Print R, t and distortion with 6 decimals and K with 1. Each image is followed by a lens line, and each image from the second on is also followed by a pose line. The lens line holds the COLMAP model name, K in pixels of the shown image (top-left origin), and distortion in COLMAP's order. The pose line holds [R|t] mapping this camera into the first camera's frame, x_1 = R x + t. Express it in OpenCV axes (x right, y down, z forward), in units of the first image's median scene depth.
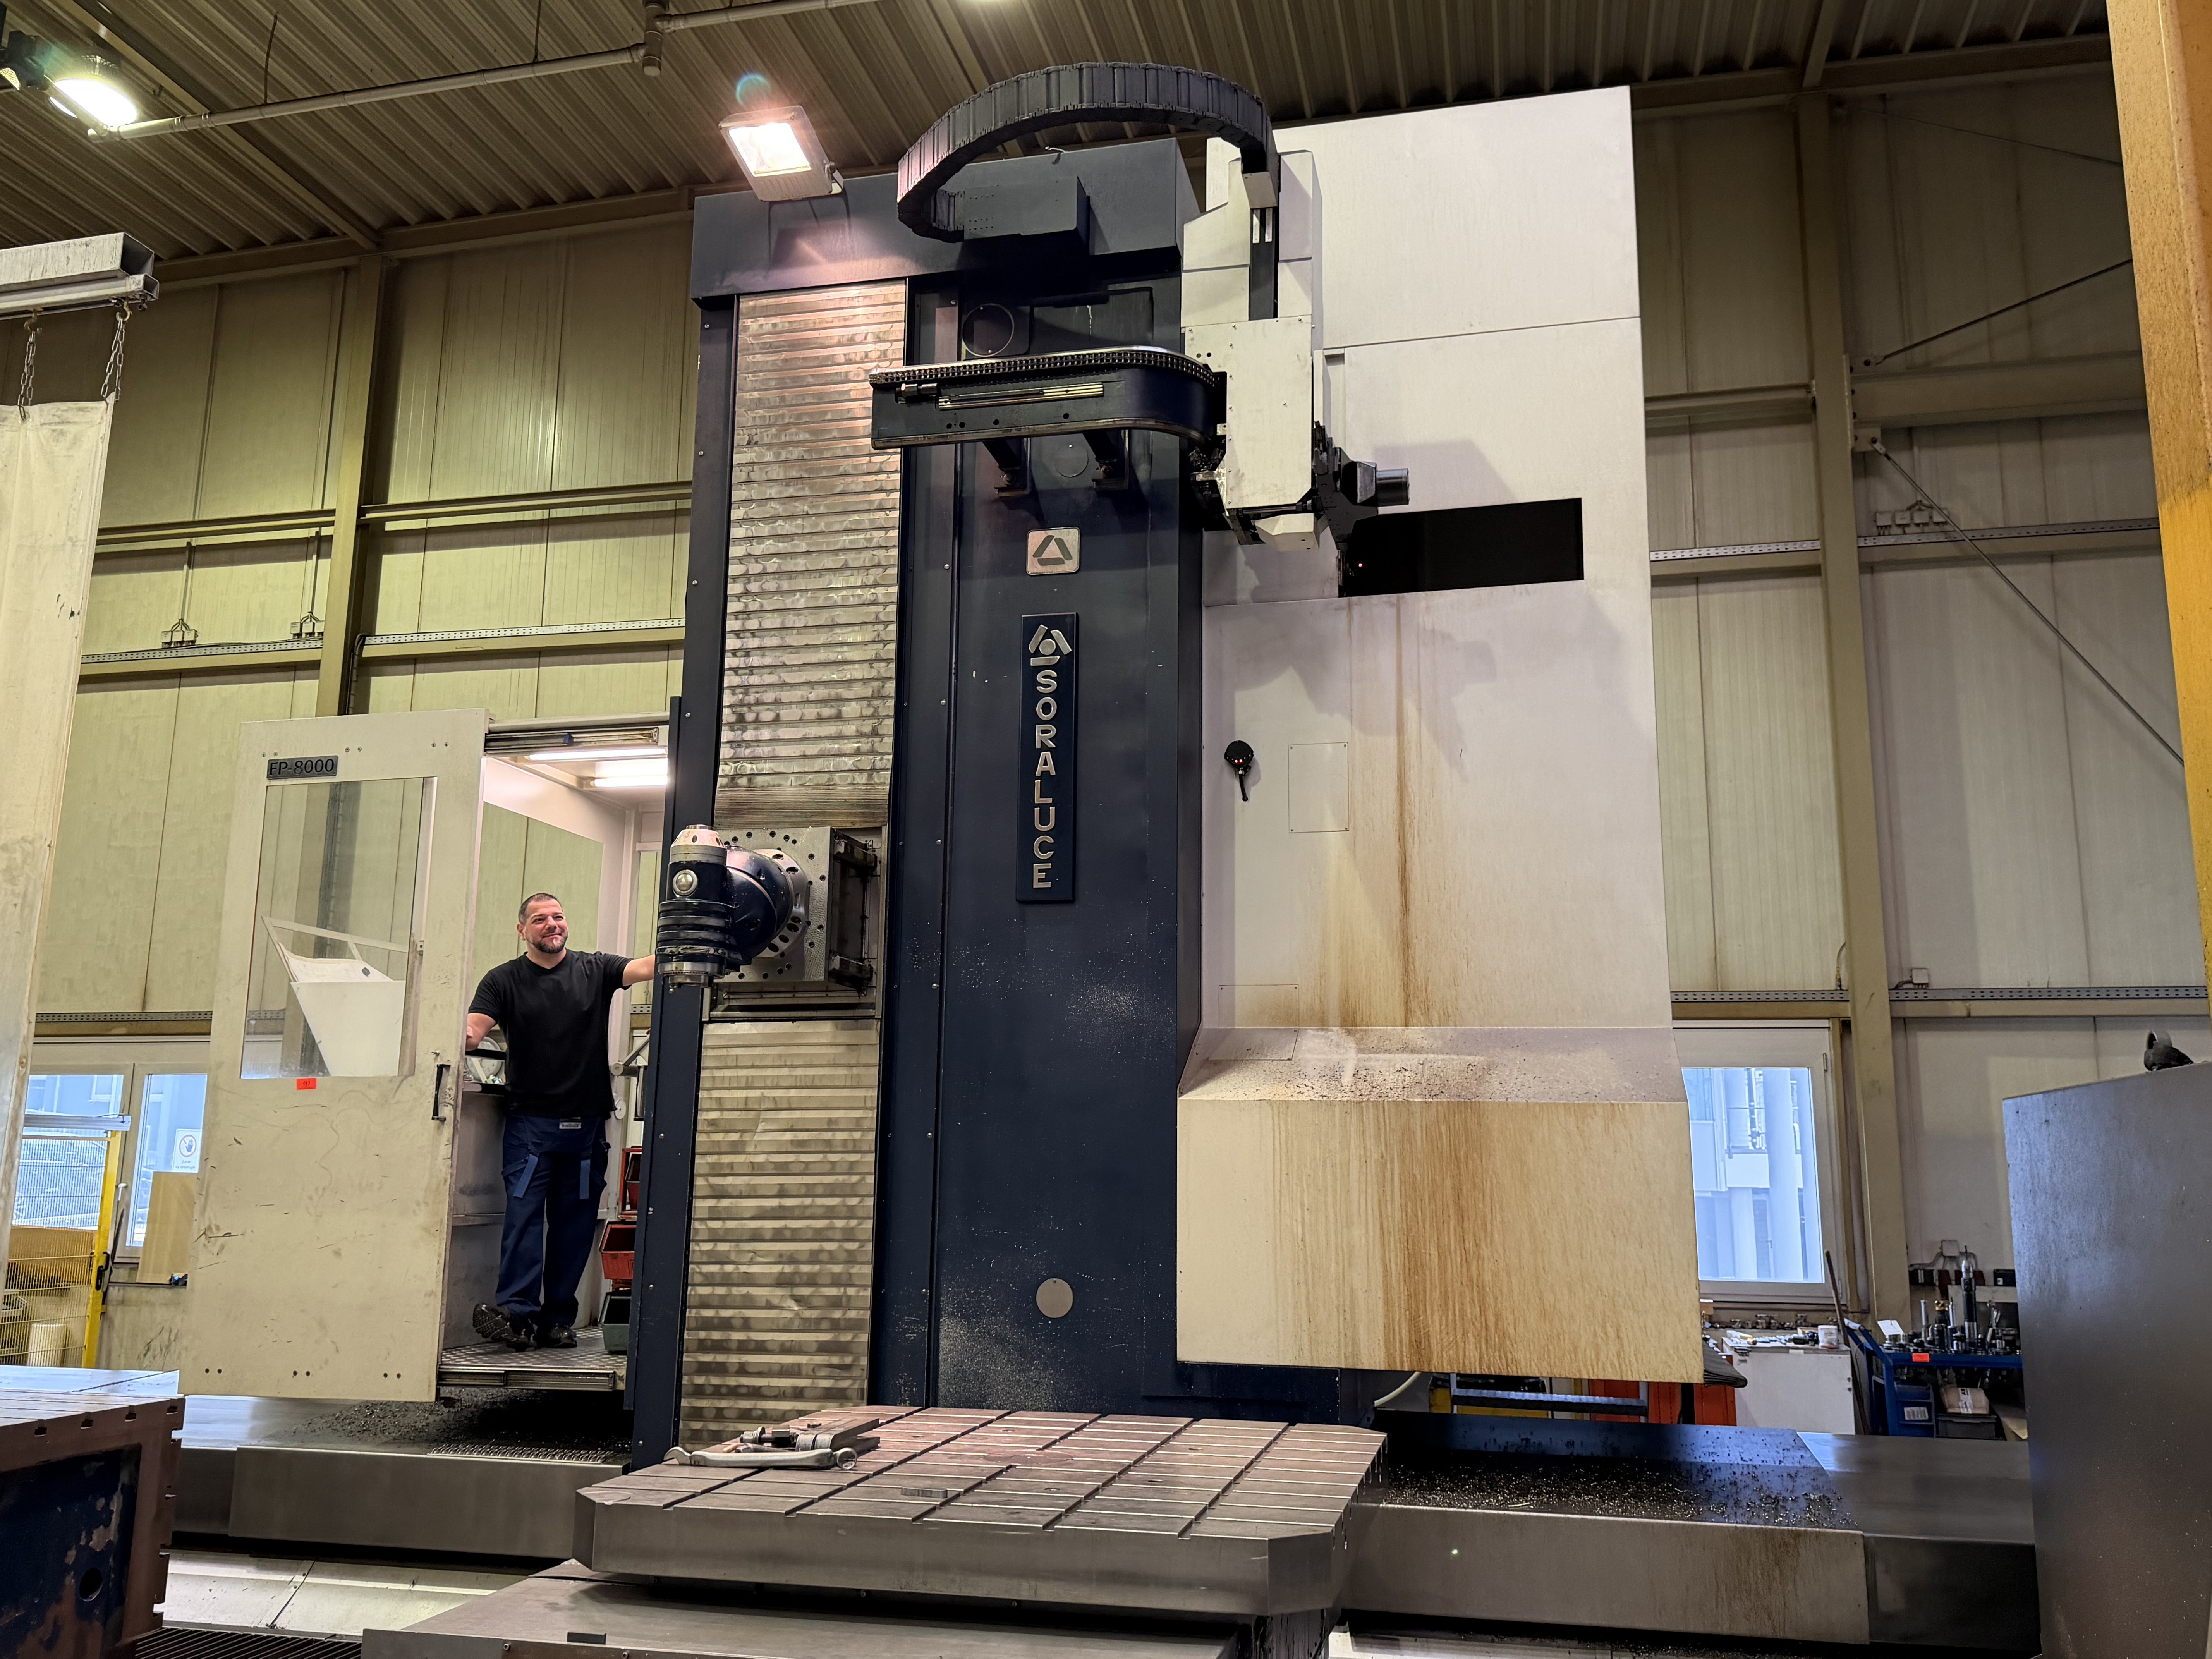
lens RADIAL K [[1774.5, 0, 1106.0], [0, 1774.5, 829.5], [0, 0, 1]] dist [0.098588, -0.000683]
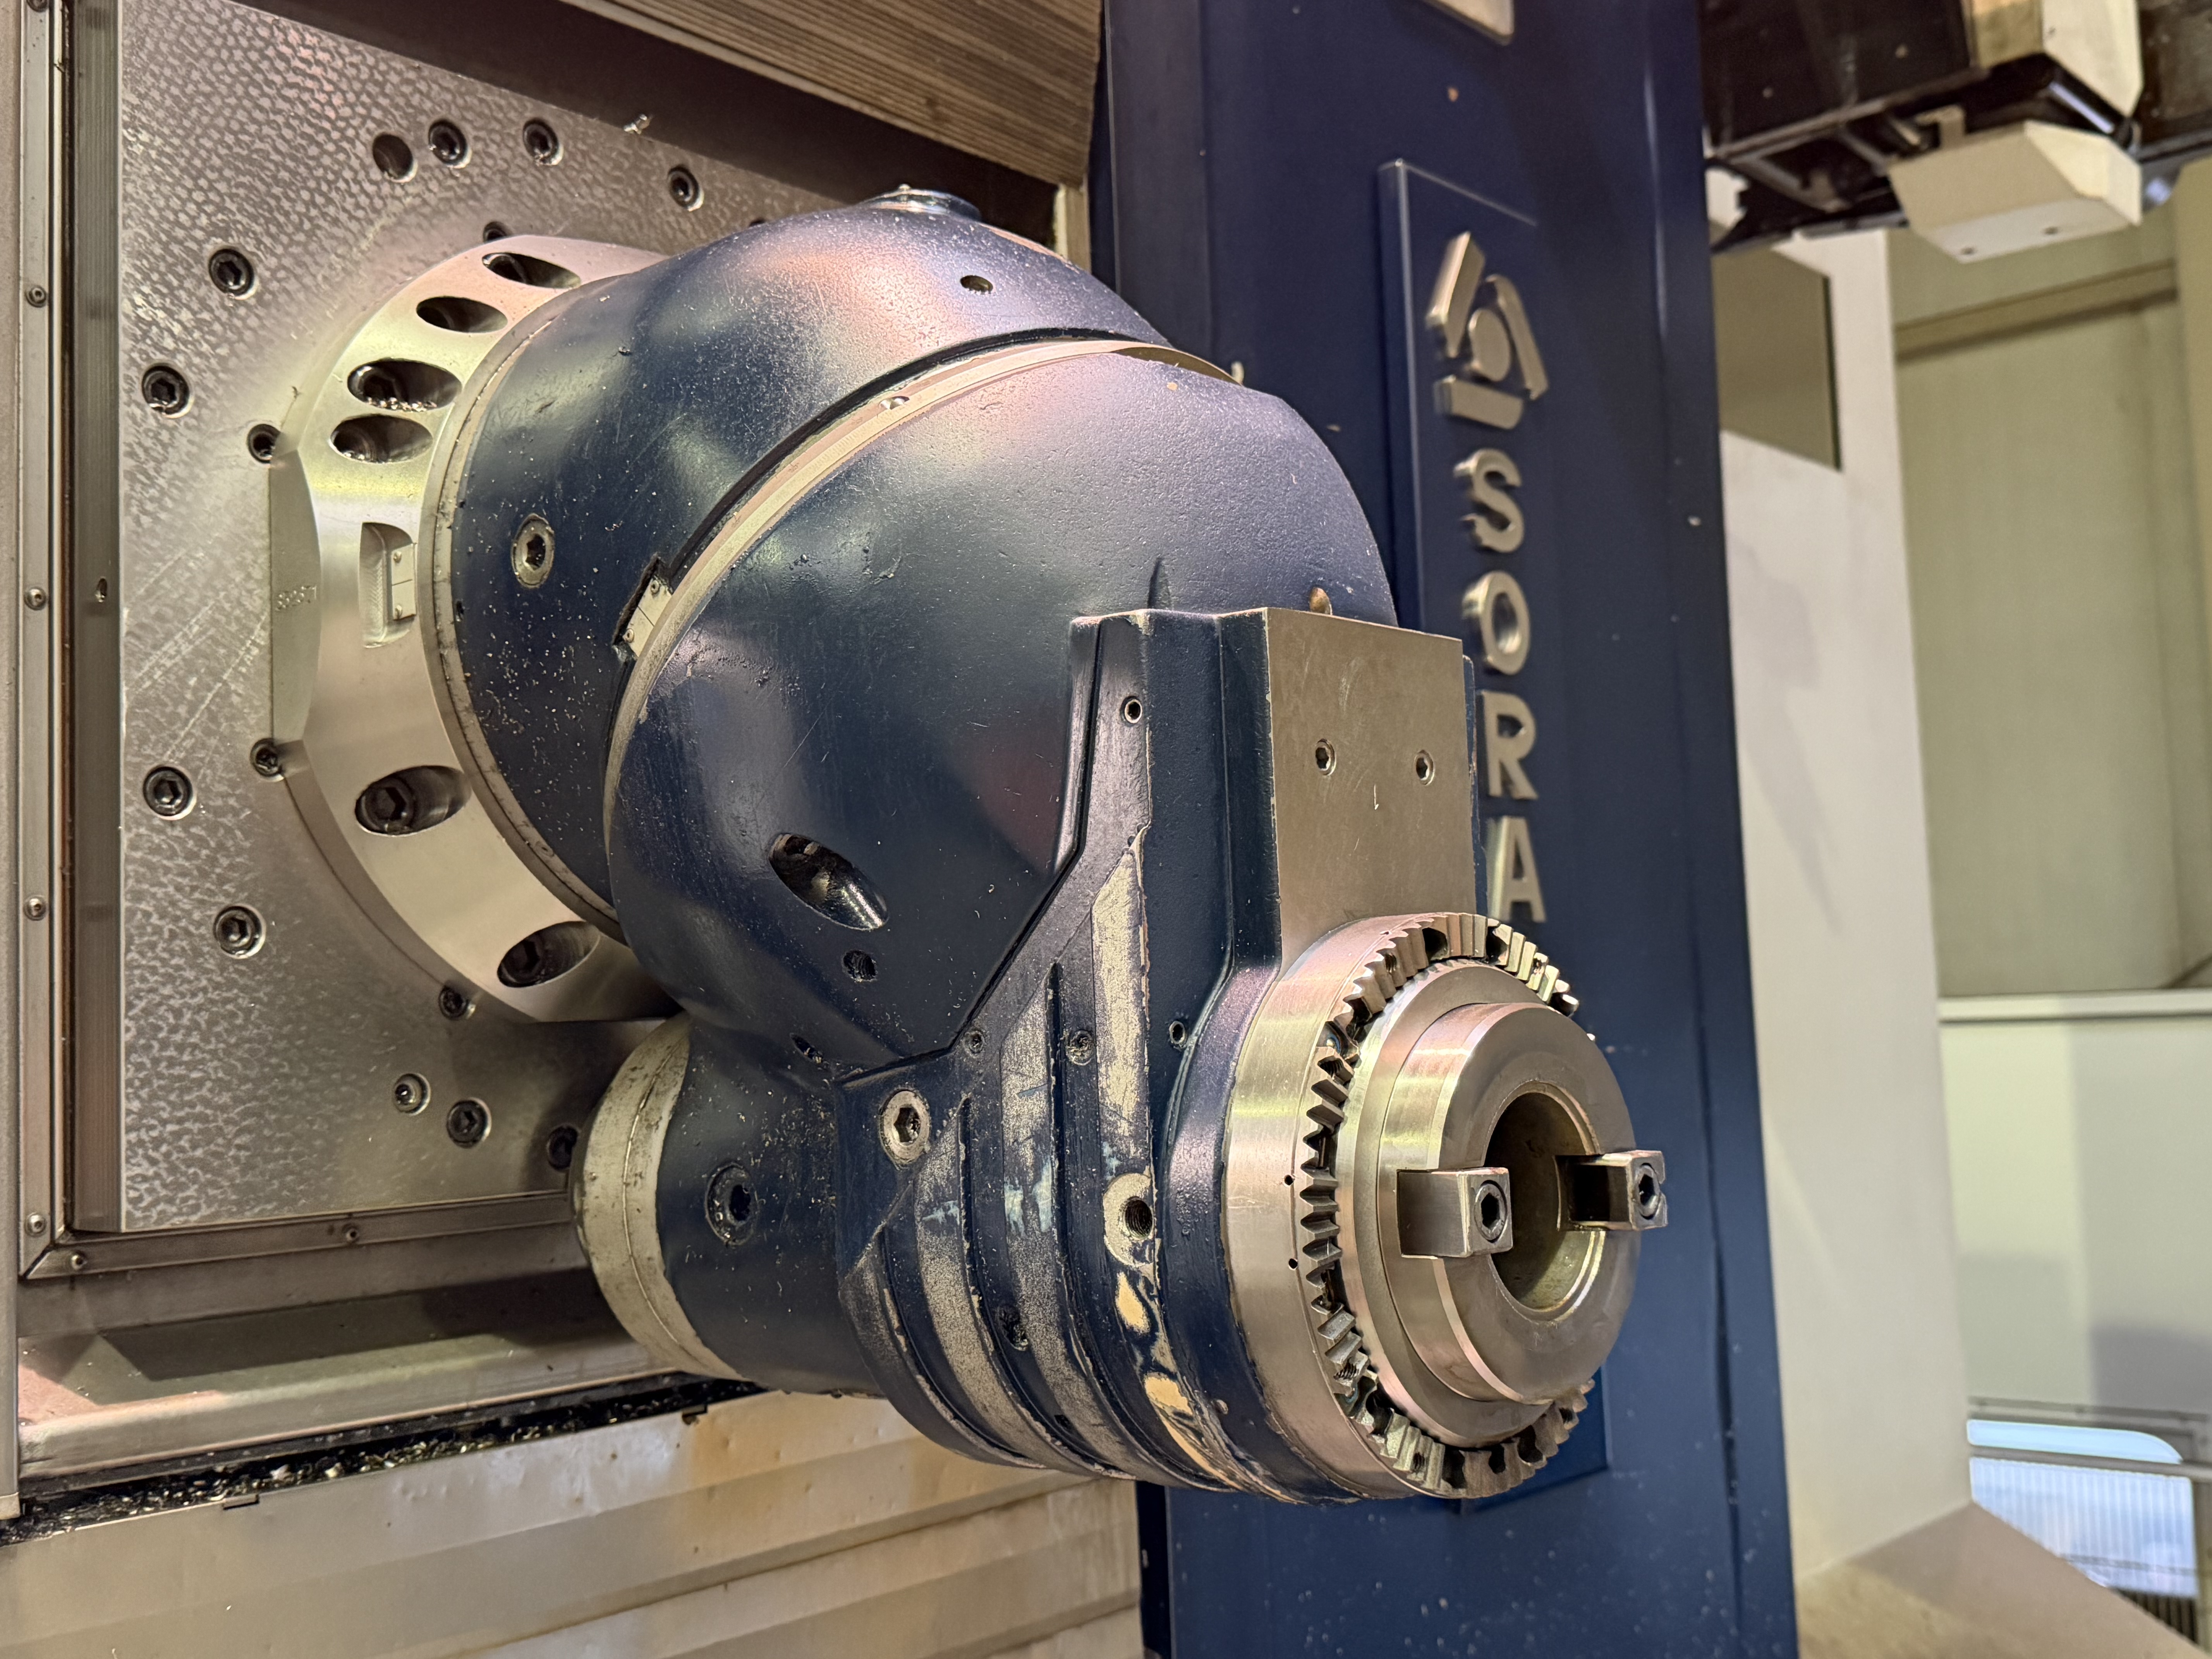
lens RADIAL K [[2316.3, 0, 1106.0], [0, 2316.3, 829.5], [0, 0, 1]] dist [0.165997, -0.337496]
pose [[0.436133, 0.044144, 0.898799, -0.314107], [-0.130606, 0.991326, 0.014686, -0.040941], [-0.890354, -0.123794, 0.438115, 0.901947]]
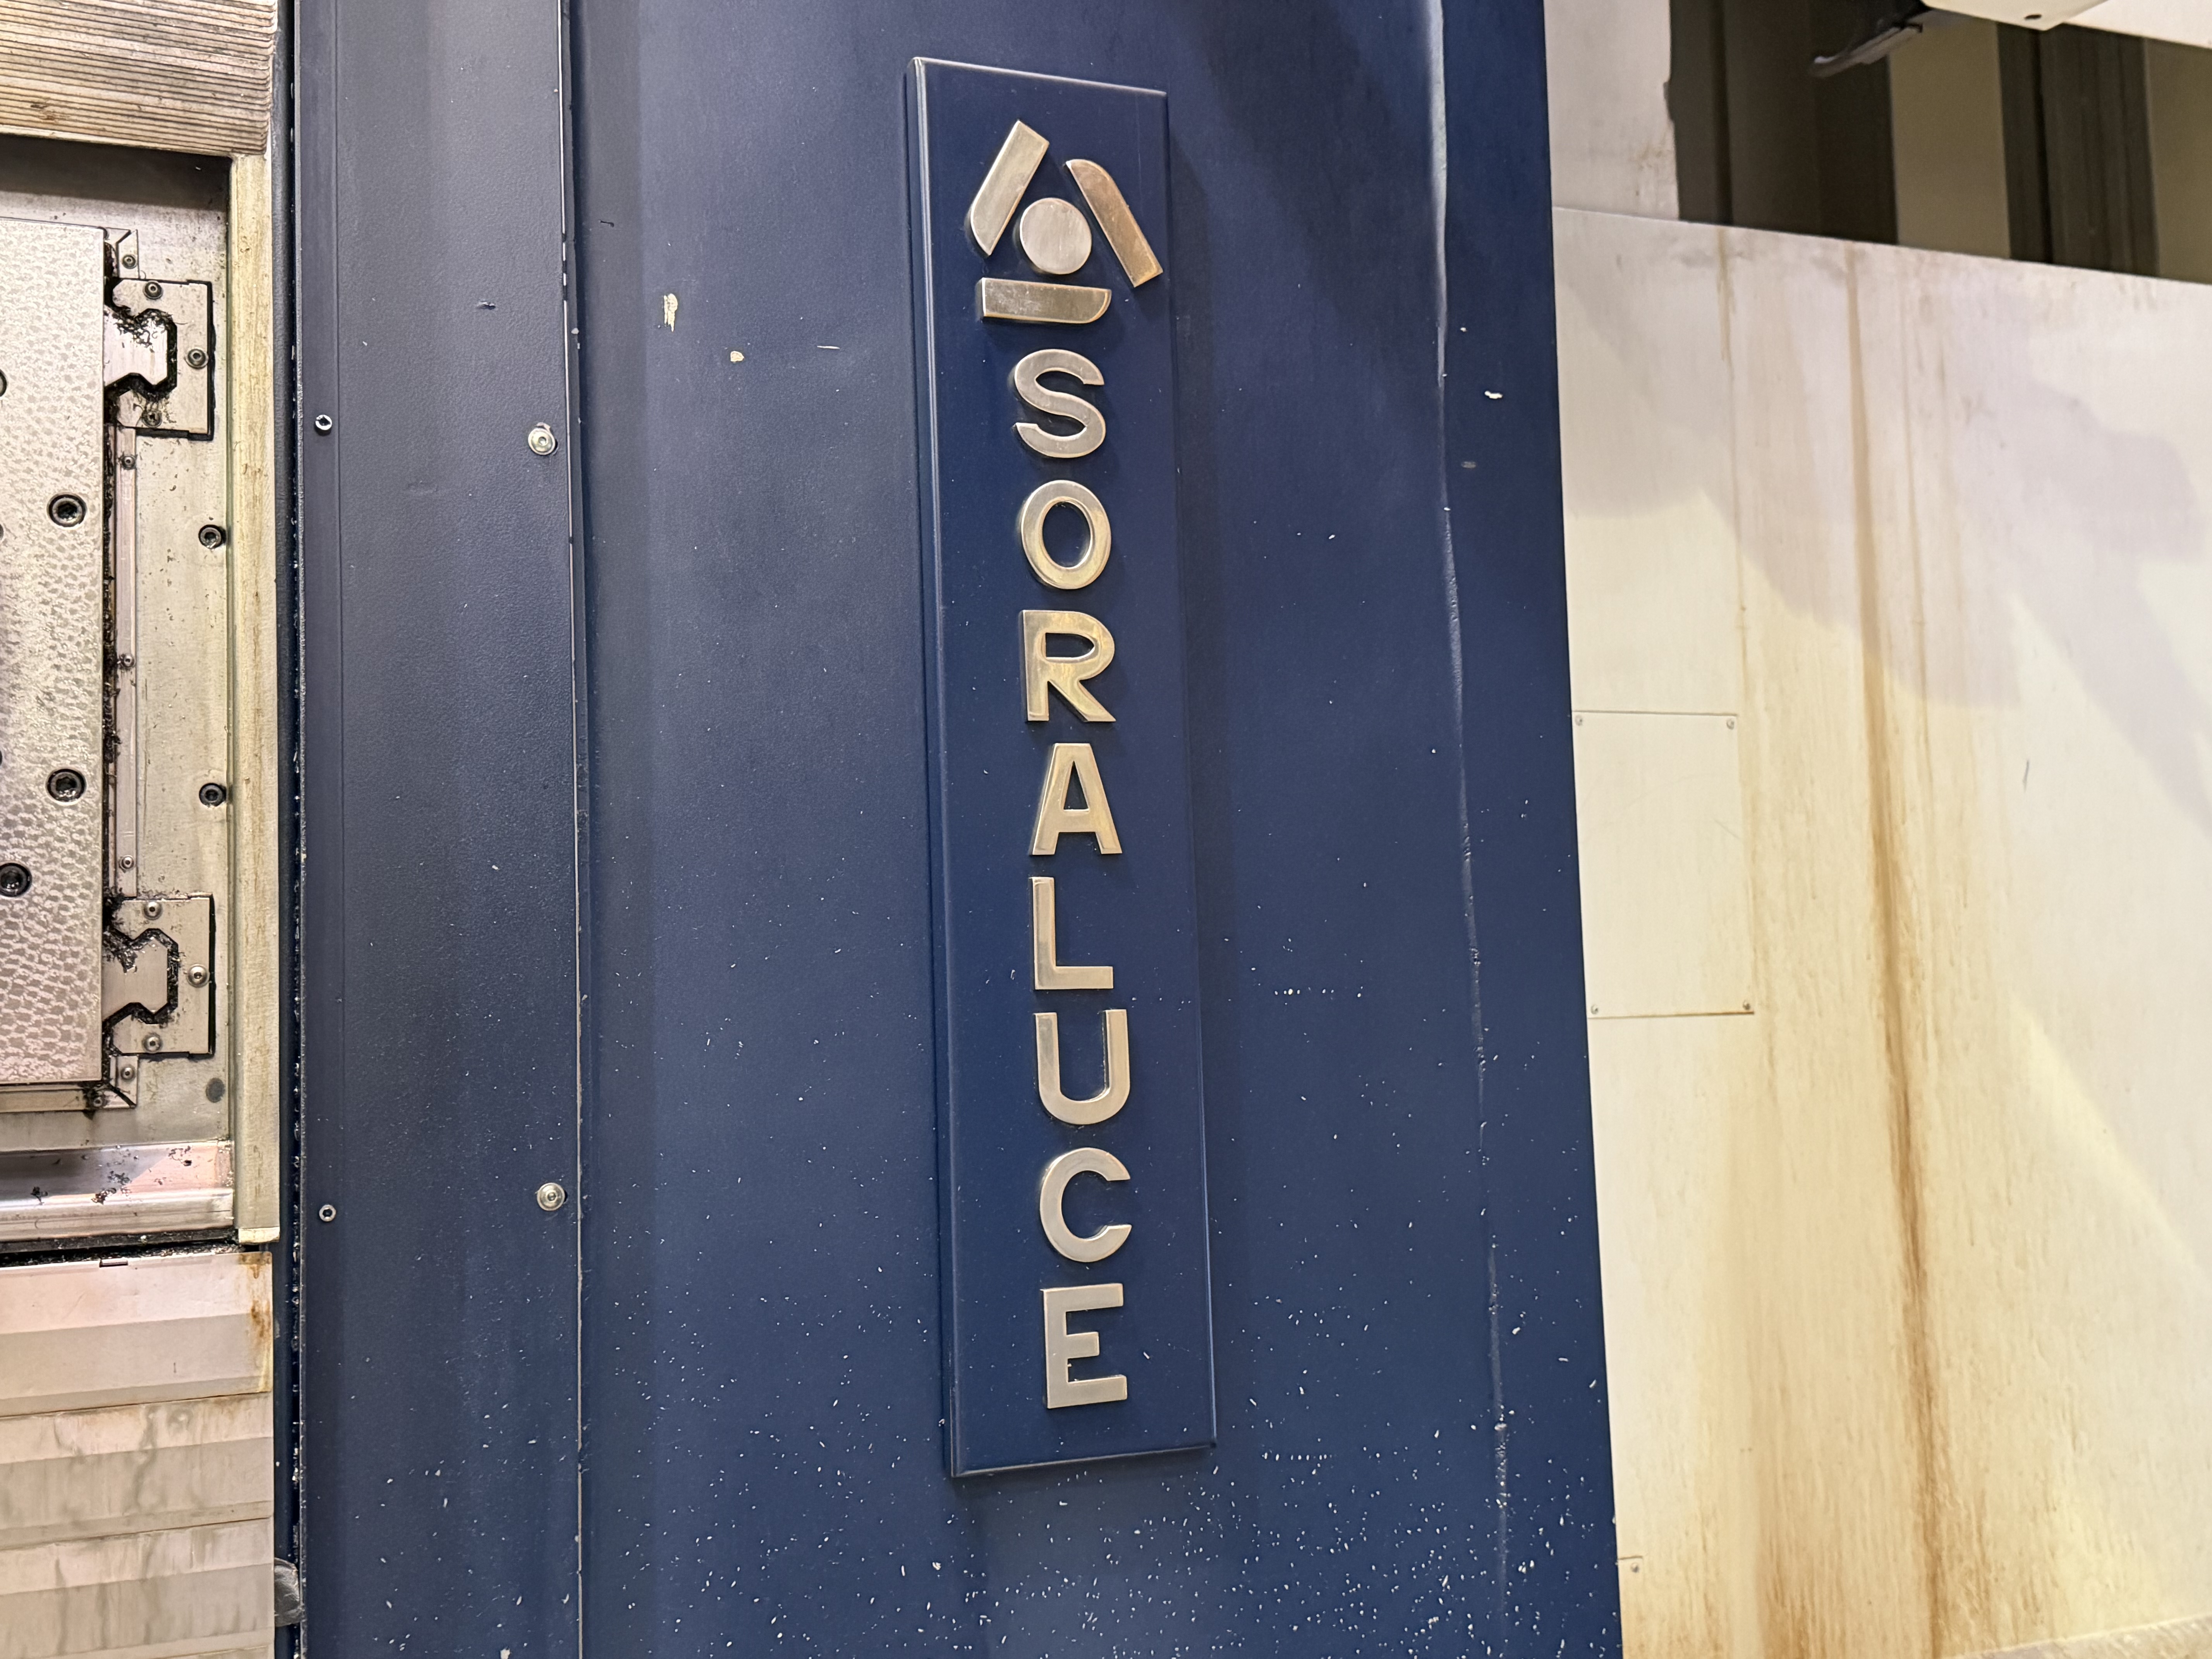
lens RADIAL K [[2316.3, 0, 1106.0], [0, 2316.3, 829.5], [0, 0, 1]] dist [0.165997, -0.337496]
pose [[0.797128, 0.010388, 0.603721, -0.197532], [-0.074002, 0.993995, 0.080606, -0.055930], [-0.599259, -0.108930, 0.793110, 0.774615]]
